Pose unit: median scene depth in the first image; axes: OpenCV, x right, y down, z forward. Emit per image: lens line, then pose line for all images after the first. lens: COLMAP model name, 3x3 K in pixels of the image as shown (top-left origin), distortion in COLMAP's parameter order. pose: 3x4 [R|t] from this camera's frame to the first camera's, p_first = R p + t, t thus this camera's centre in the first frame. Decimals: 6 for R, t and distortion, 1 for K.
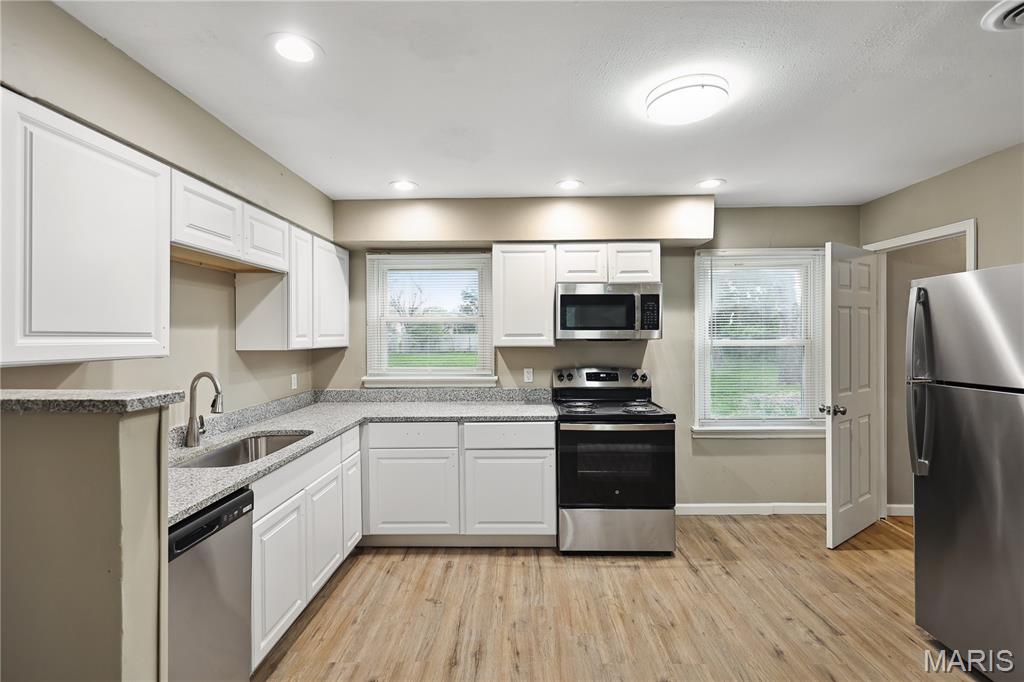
lens RADIAL K [[460.3, 0, 515.6], [0, 460.3, 331.9], [0, 0, 1]] dist [0.001443, -0.000279]
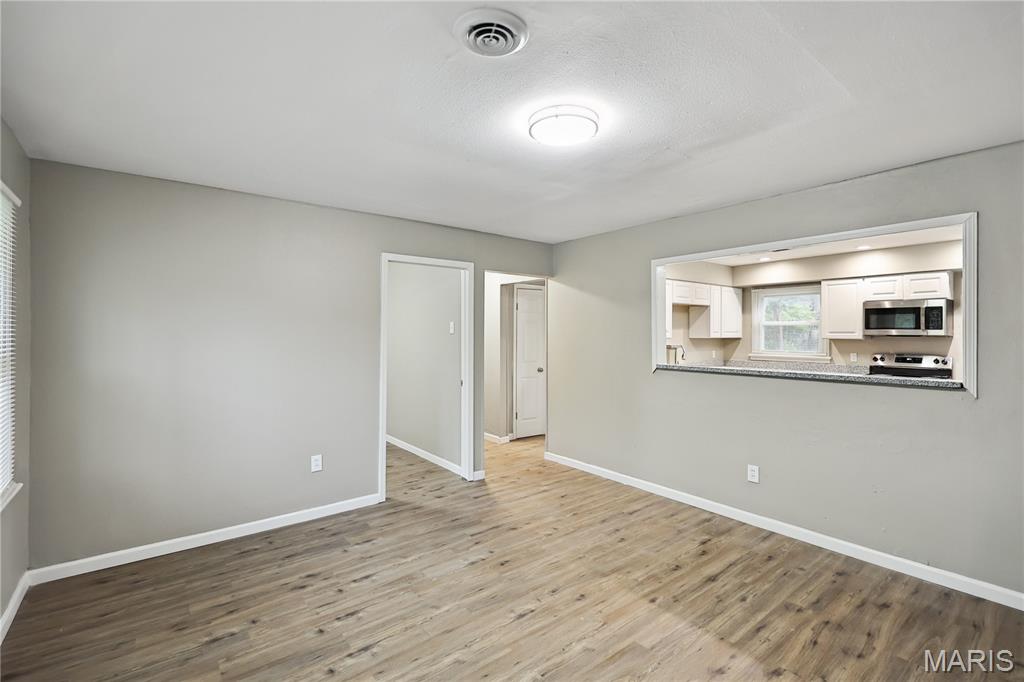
lens RADIAL K [[460.3, 0, 515.6], [0, 460.3, 331.9], [0, 0, 1]] dist [0.001443, -0.000279]
pose [[0.628424, 0.004136, -0.777860, 0.637863], [-0.000610, 0.999988, 0.004824, -0.002989], [0.777870, -0.002557, 0.628420, -1.118134]]
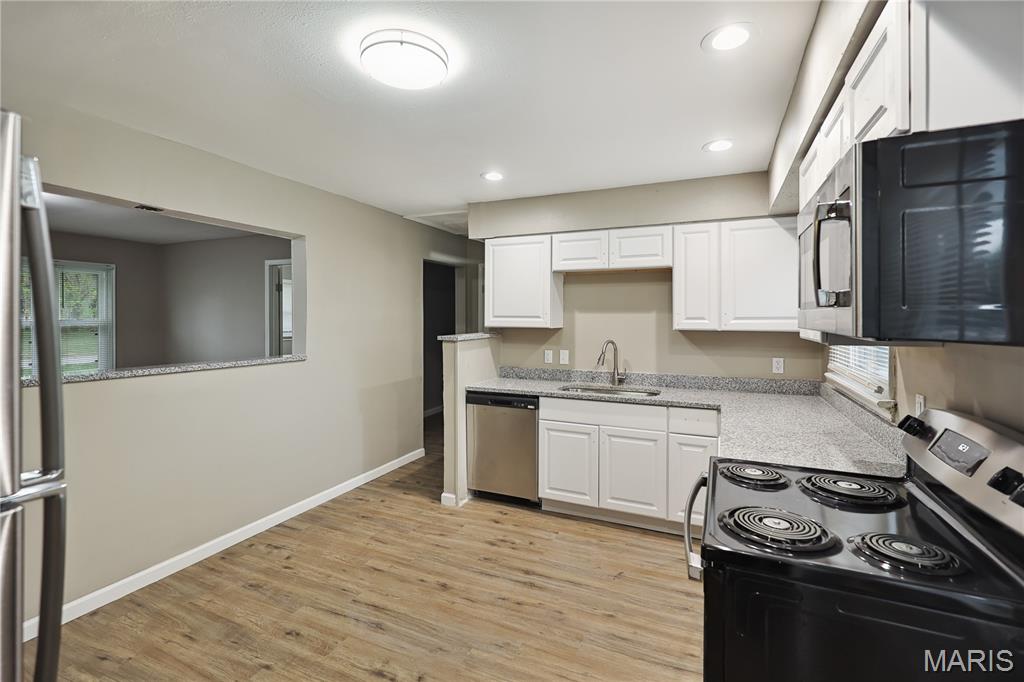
lens RADIAL K [[459.0, 0, 512.5], [0, 459.0, 318.6], [0, 0, 1]] dist [0.000801, -0.000153]
pose [[-0.387944, 0.006123, -0.921662, 0.689535], [0.005387, 0.999976, 0.004376, 0.001516], [0.921667, -0.003267, -0.387968, 0.948629]]
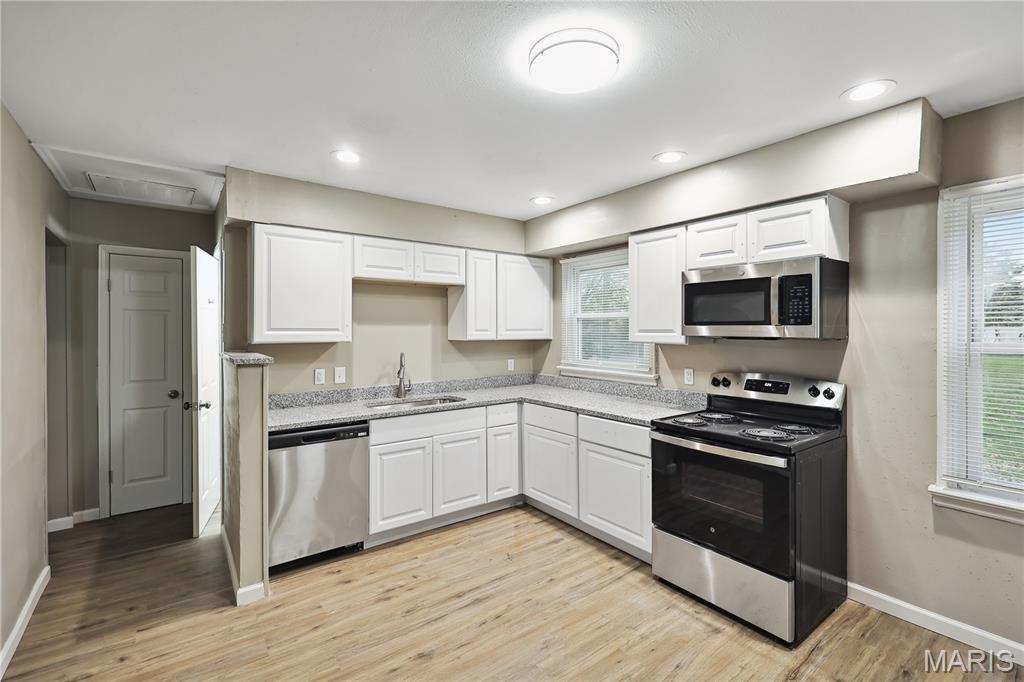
lens RADIAL K [[457.7, 0, 516.8], [0, 457.7, 328.4], [0, 0, 1]] dist [0.000197, -0.000554]
pose [[0.617583, 0.003143, -0.786499, 0.602280], [0.002530, 0.999979, 0.005982, -0.004582], [0.786502, -0.005684, 0.617562, 0.237268]]
